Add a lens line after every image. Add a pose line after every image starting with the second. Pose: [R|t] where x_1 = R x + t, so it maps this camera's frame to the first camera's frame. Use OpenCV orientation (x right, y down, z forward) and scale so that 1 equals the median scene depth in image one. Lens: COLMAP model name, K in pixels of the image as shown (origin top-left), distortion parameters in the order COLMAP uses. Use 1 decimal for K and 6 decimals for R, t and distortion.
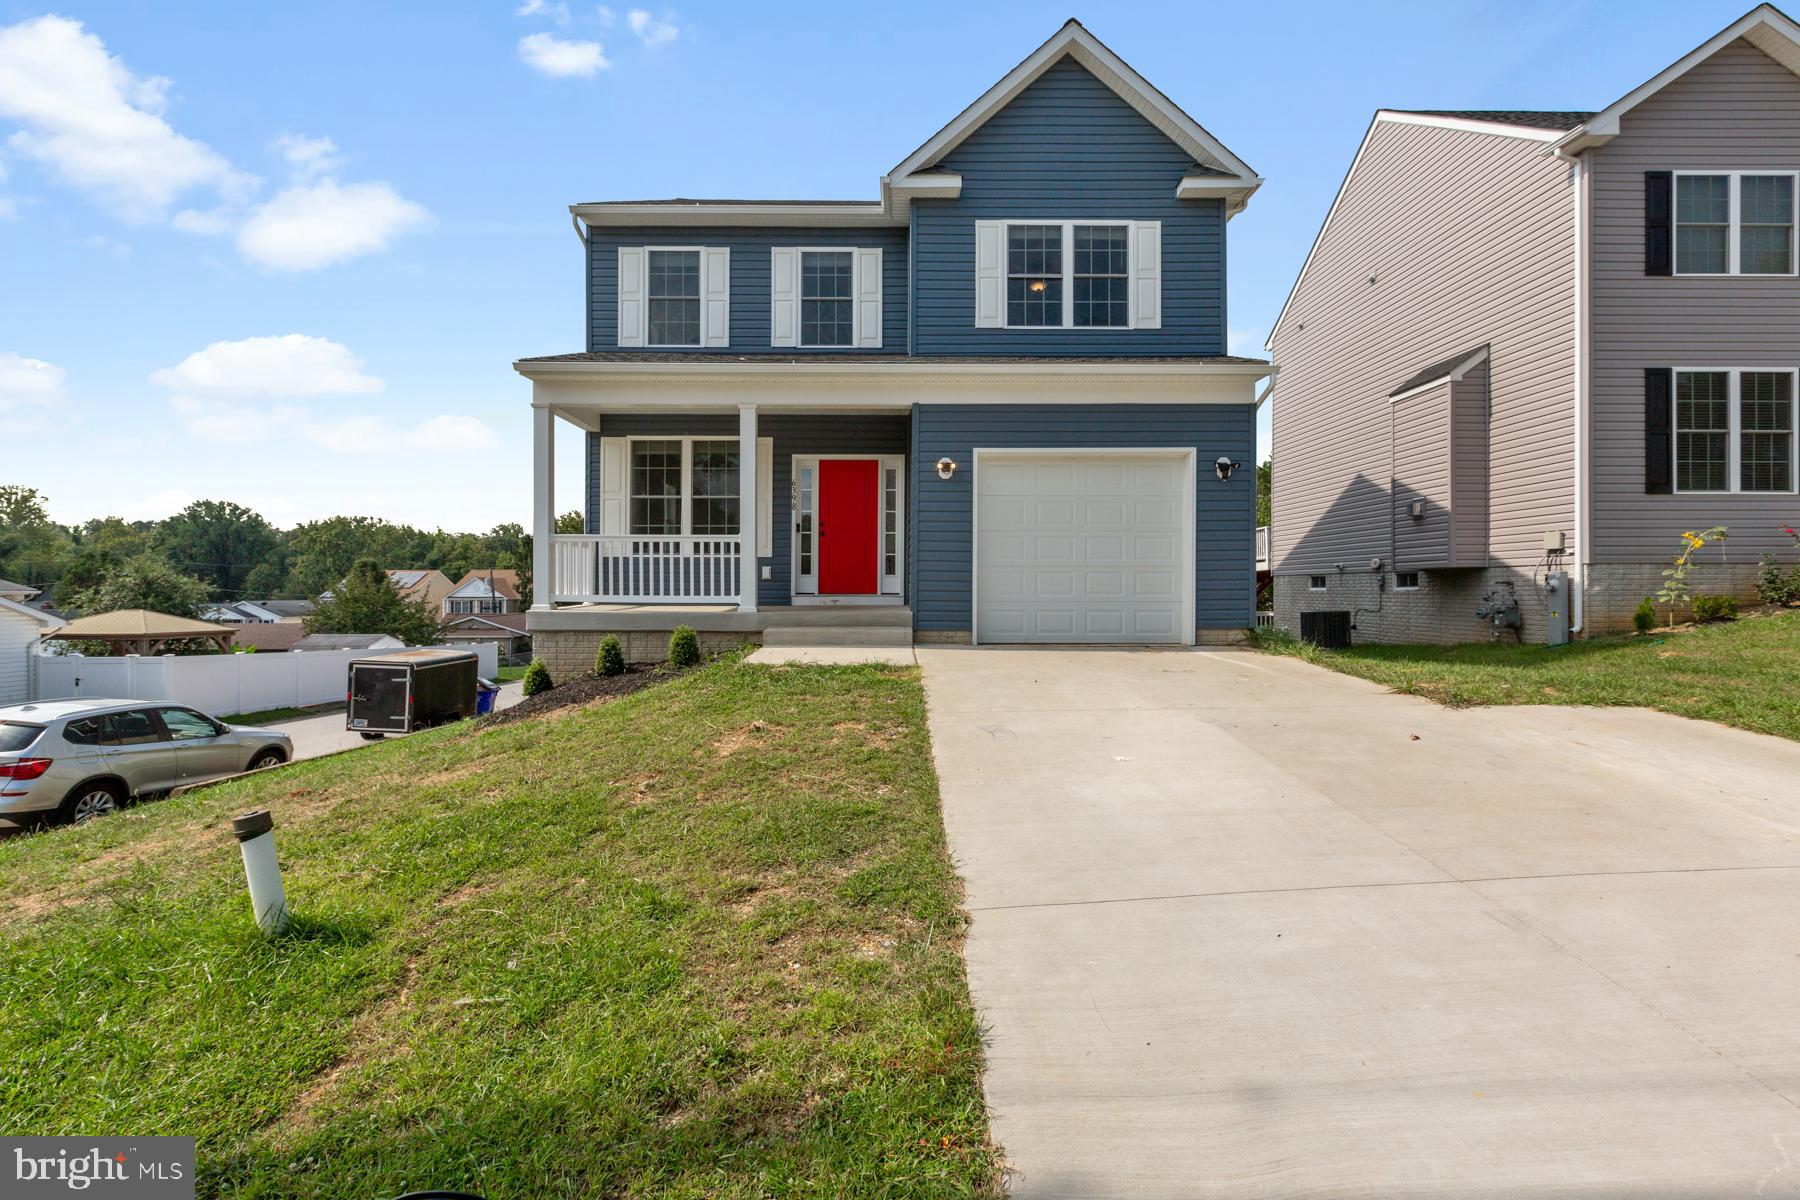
lens RADIAL K [[784.6, 0, 892.1], [0, 784.6, 599.1], [0, 0, 1]] dist [0.000350, -0.000004]
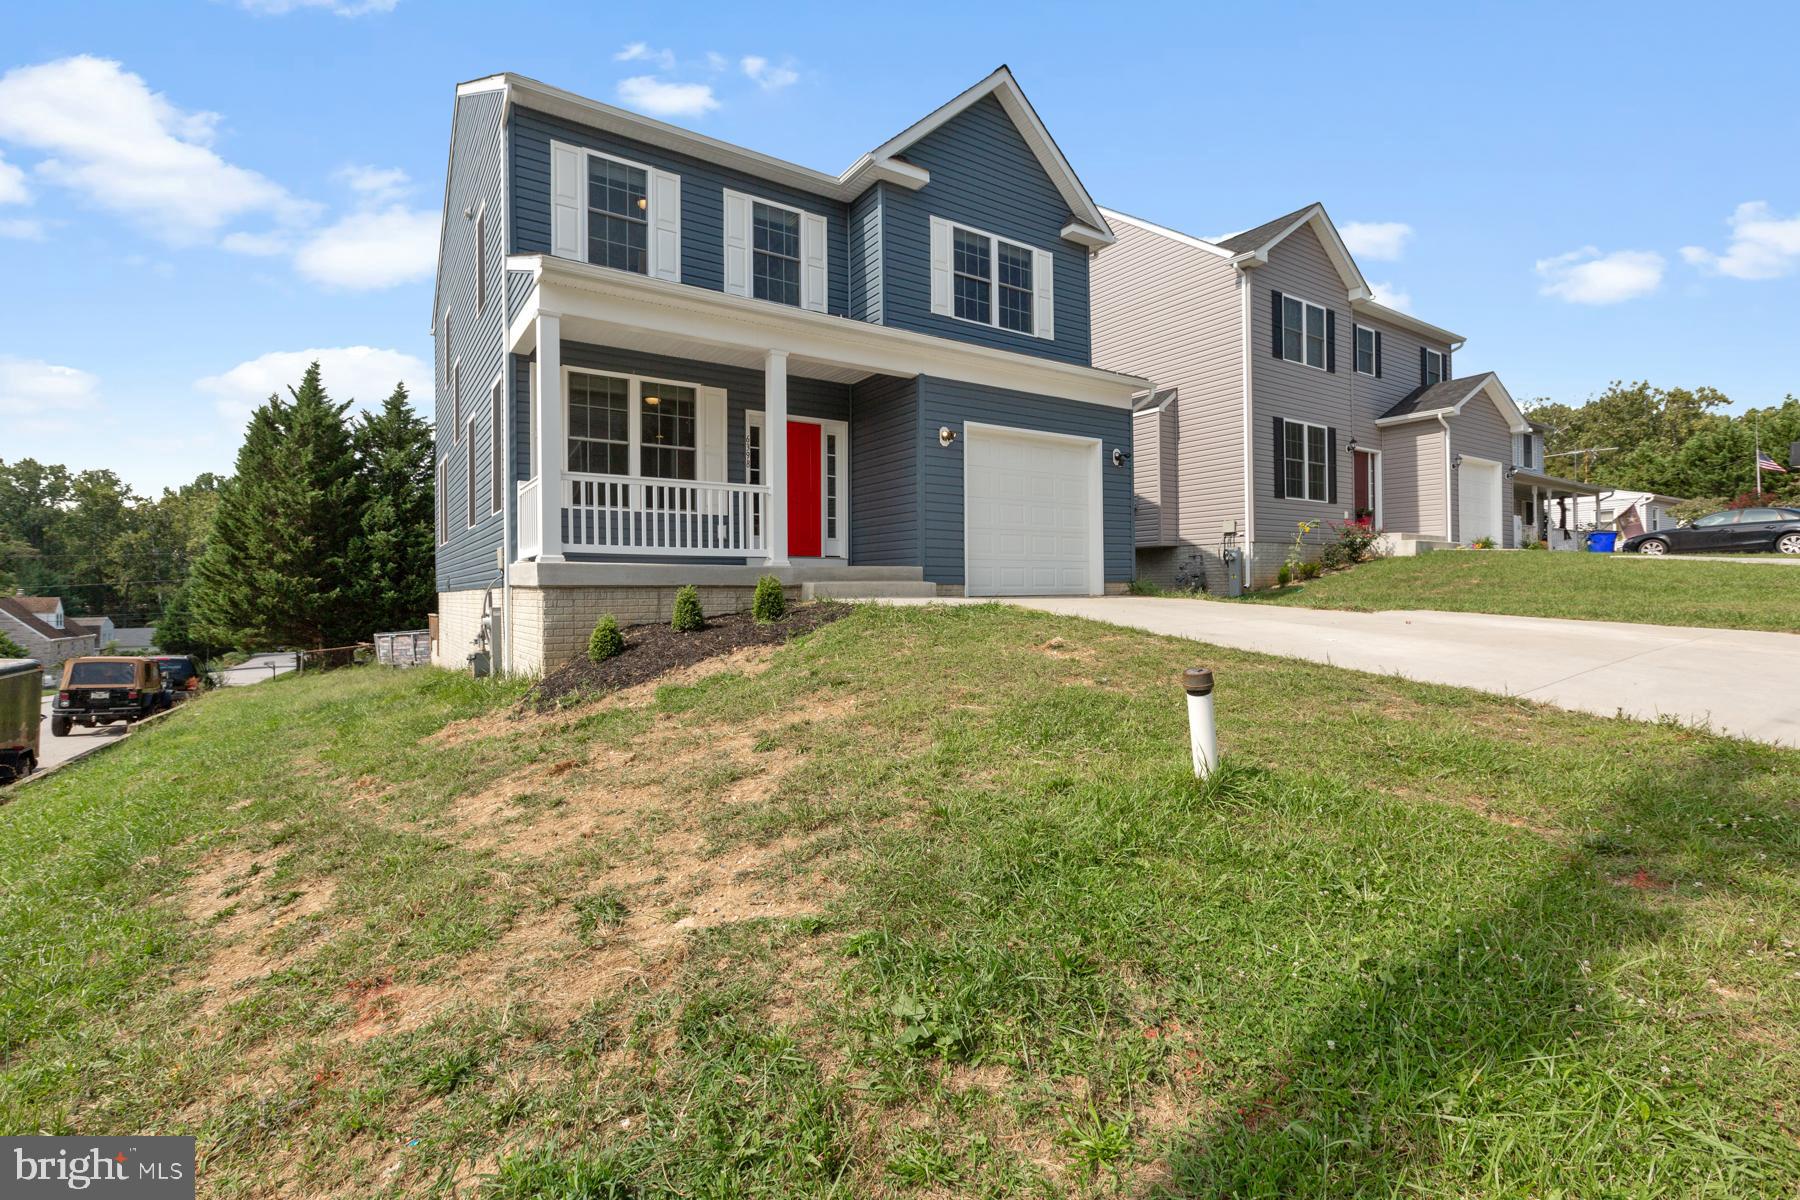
lens RADIAL K [[793.0, 0, 870.8], [0, 793.0, 594.6], [0, 0, 1]] dist [0.001782, 0.000056]
pose [[0.844425, -0.010489, 0.535572, -0.558460], [0.014992, 0.999879, -0.004056, 0.051845], [-0.535465, 0.011454, 0.844480, 0.109738]]
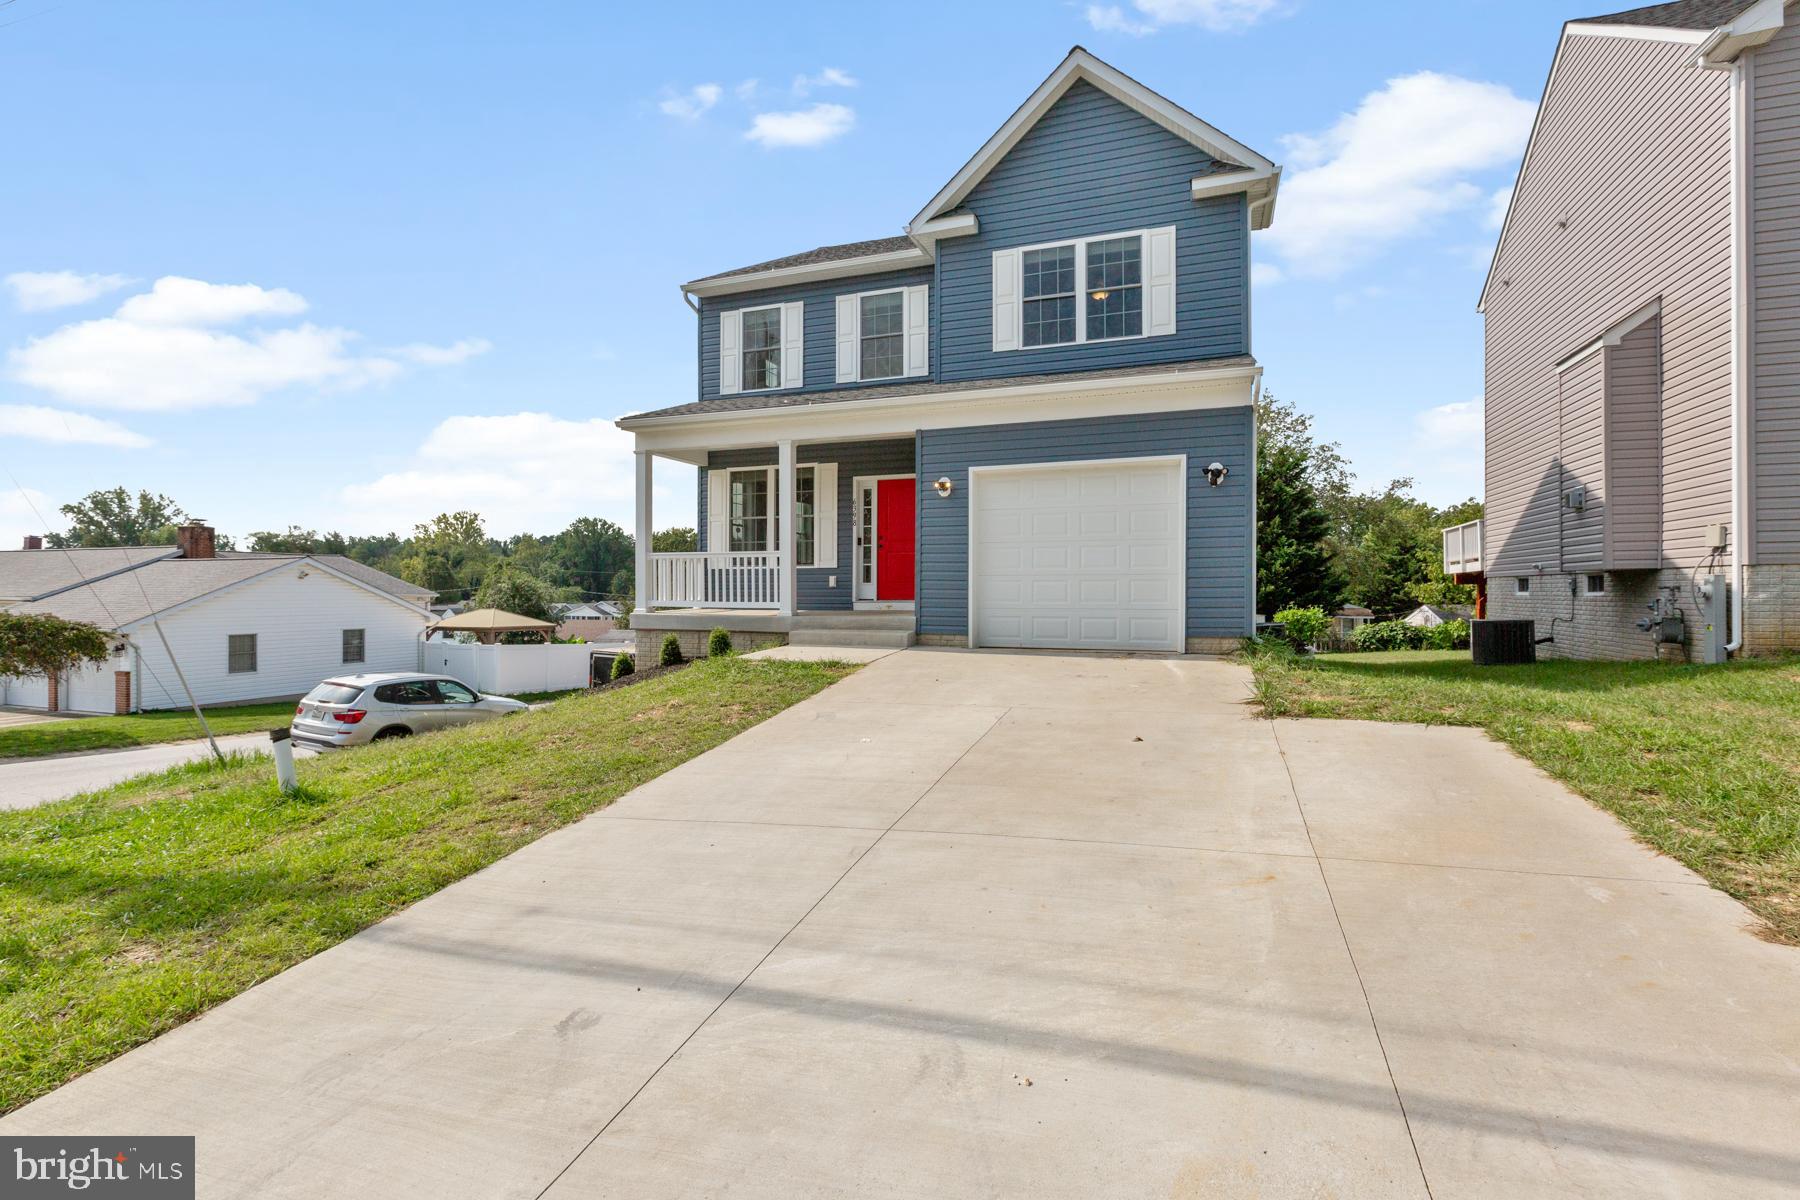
lens RADIAL K [[806.9, 0, 896.1], [0, 806.9, 599.6], [0, 0, 1]] dist [0.000111, -0.000168]
pose [[0.938761, 0.002142, -0.344561, 0.358246], [-0.002527, 0.999997, -0.000666, -0.006993], [0.344559, 0.001496, 0.938764, -0.077404]]
